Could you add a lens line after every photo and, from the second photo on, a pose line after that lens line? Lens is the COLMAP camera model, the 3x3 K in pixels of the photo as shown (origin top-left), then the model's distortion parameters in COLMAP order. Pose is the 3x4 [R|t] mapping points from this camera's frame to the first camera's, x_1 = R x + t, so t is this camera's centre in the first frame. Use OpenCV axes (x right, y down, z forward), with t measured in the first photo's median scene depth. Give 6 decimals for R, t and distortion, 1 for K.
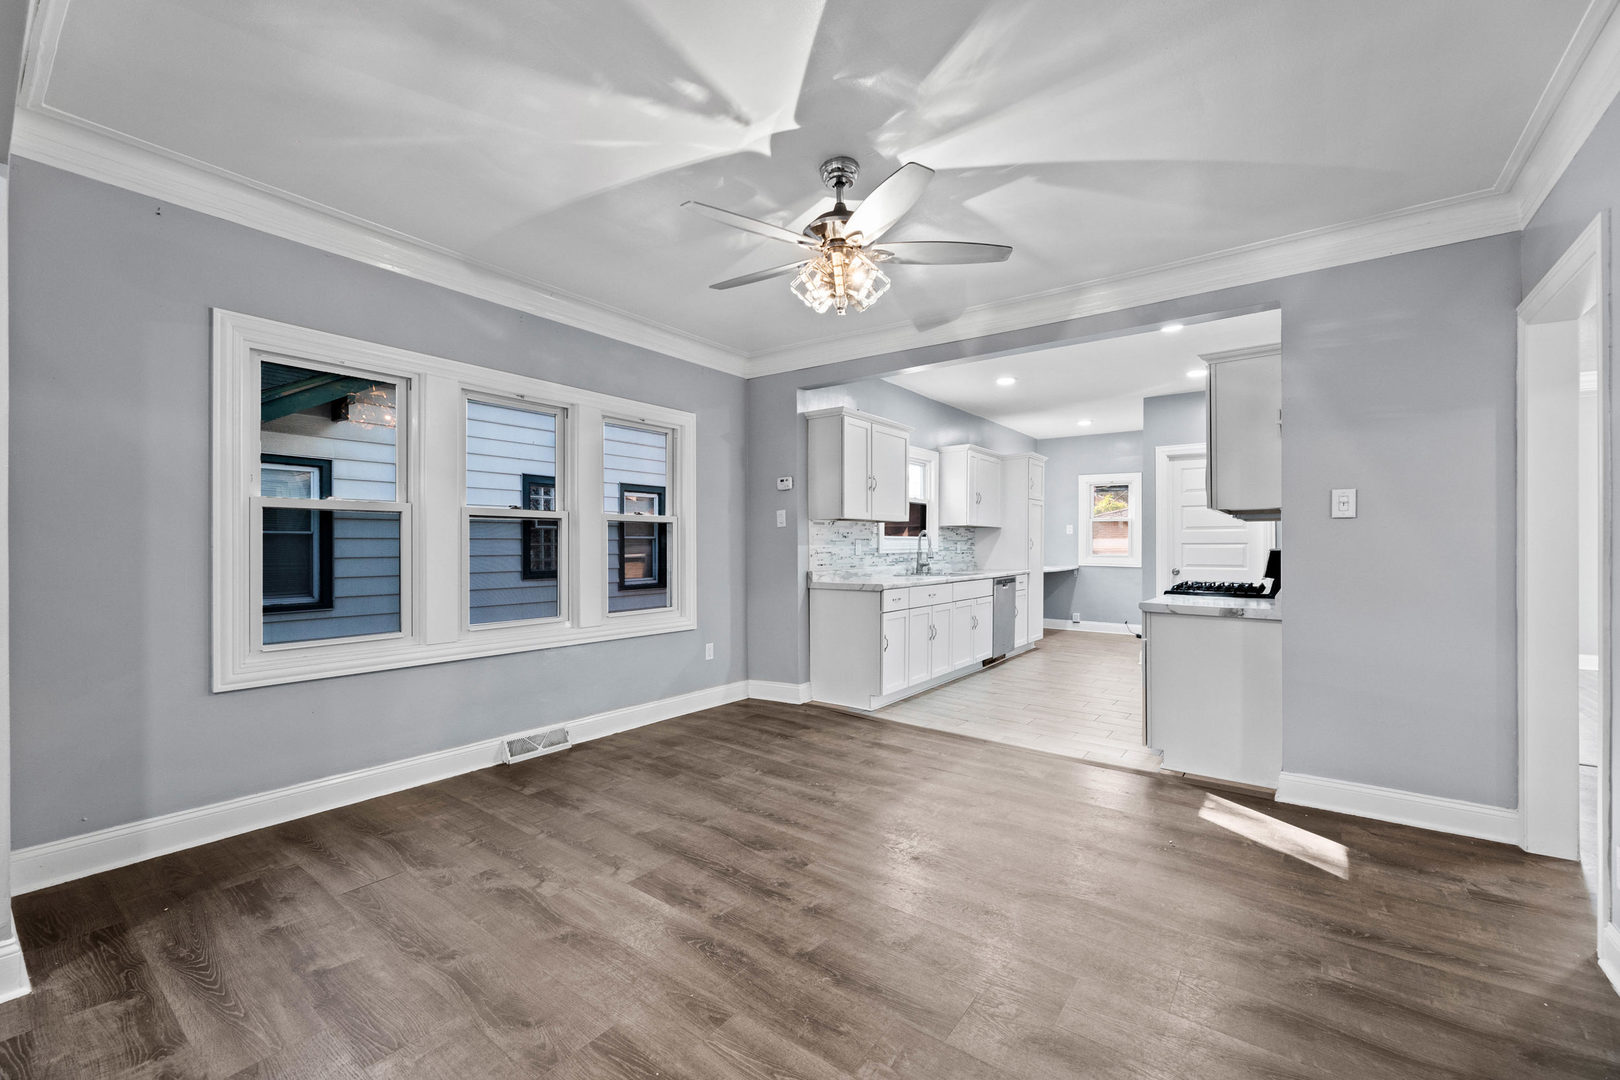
lens RADIAL K [[660.3, 0, 812.4], [0, 660.3, 545.7], [0, 0, 1]] dist [0.003124, -0.000639]
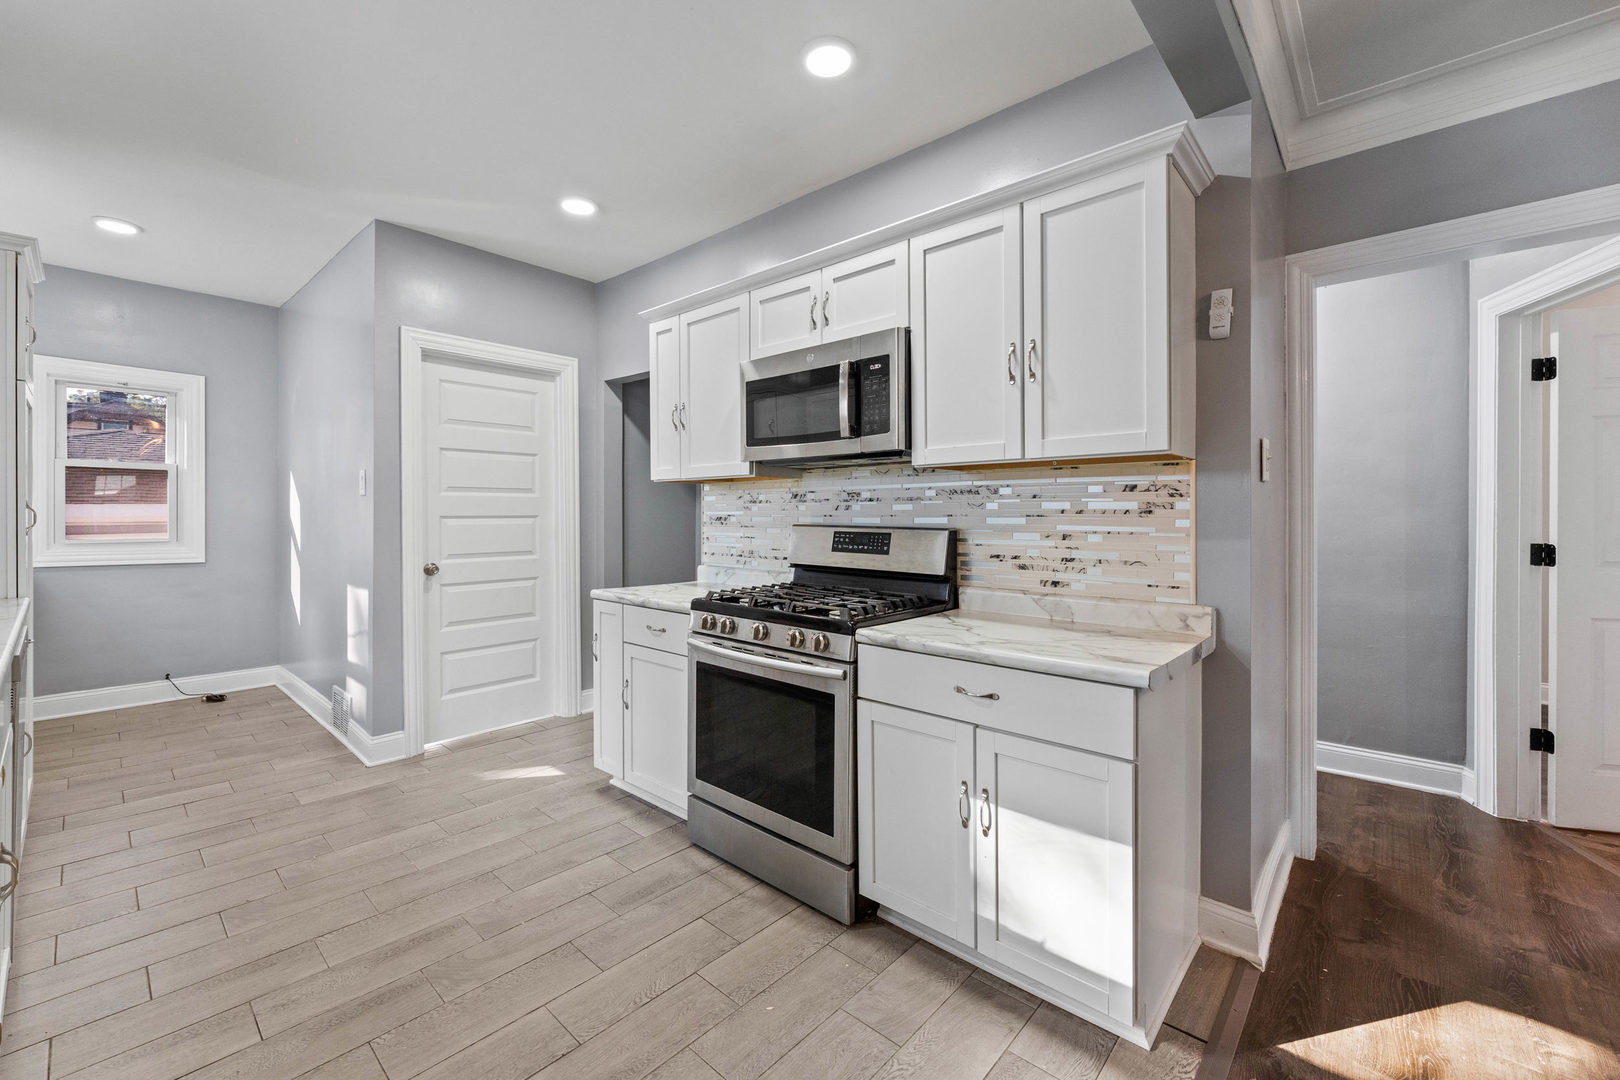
lens RADIAL K [[660.3, 0, 795.0], [0, 660.3, 516.1], [0, 0, 1]] dist [0.003124, -0.000639]
pose [[0.095811, -0.001341, 0.995399, 0.044620], [-0.000631, 0.999999, 0.001408, -0.004706], [-0.995399, -0.000763, 0.095810, 0.670440]]
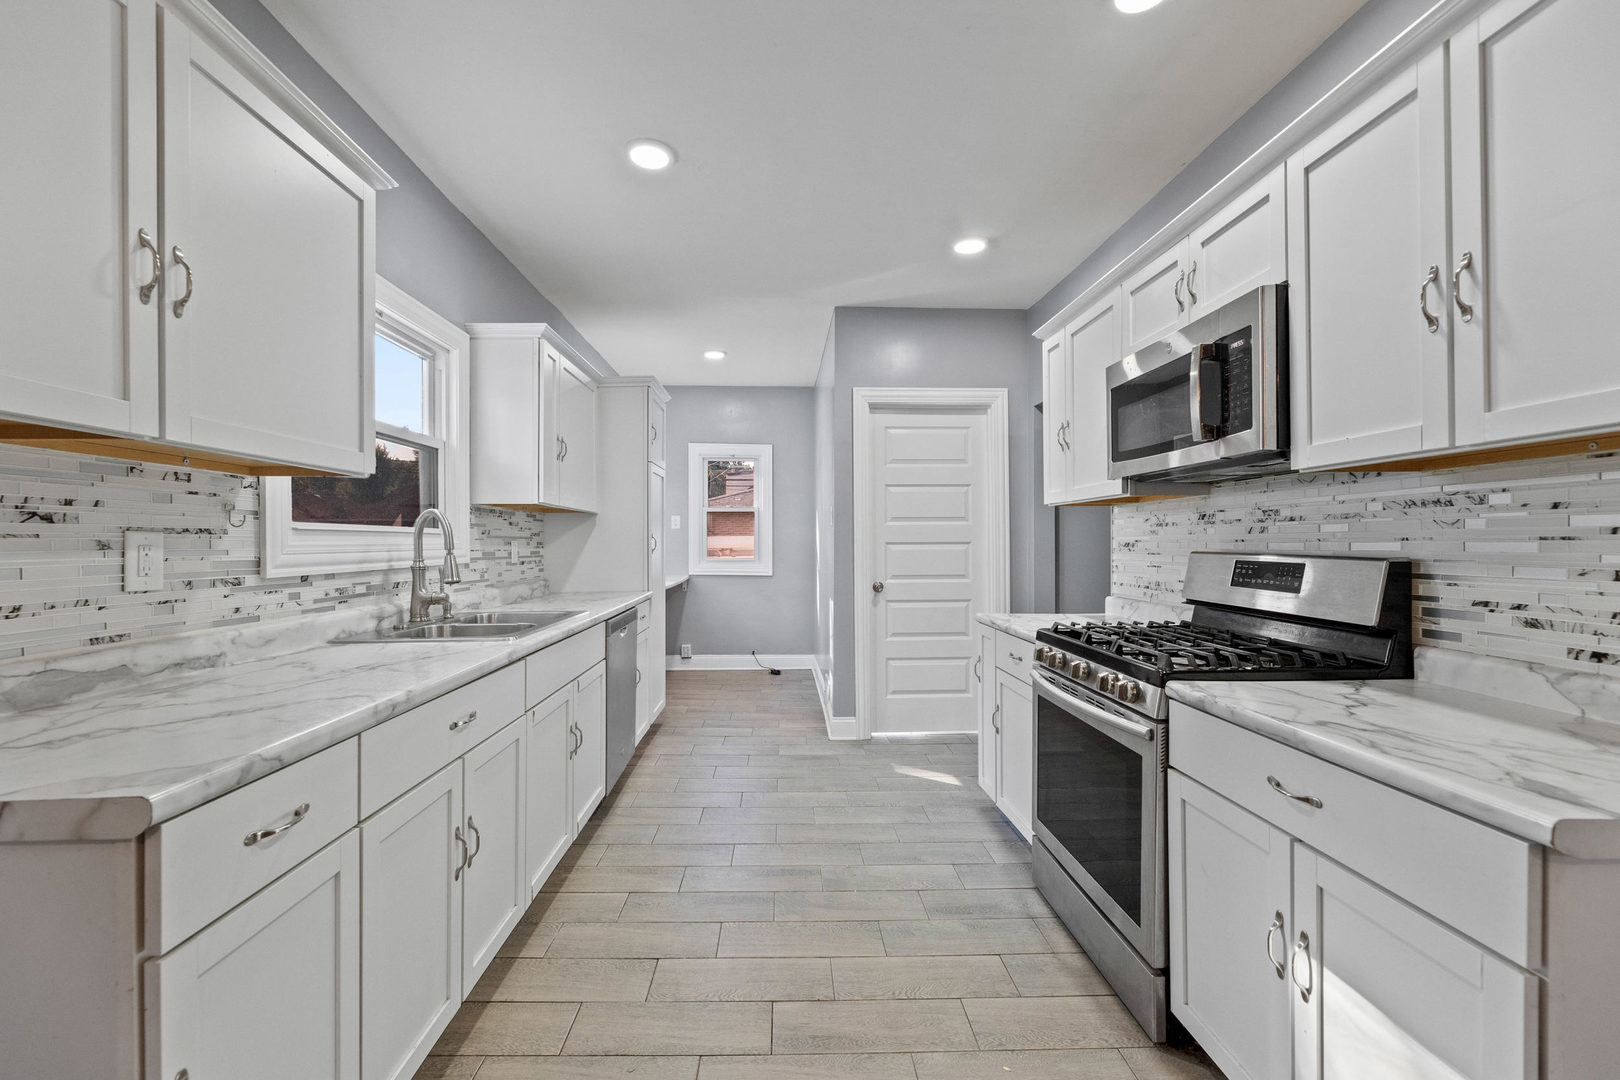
lens RADIAL K [[660.3, 0, 809.5], [0, 660.3, 544.5], [0, 0, 1]] dist [0.003124, -0.000639]
pose [[0.774873, -0.003239, 0.632108, 0.095273], [0.002277, 0.999995, 0.002333, -0.003585], [-0.632113, -0.000369, 0.774876, 0.559674]]
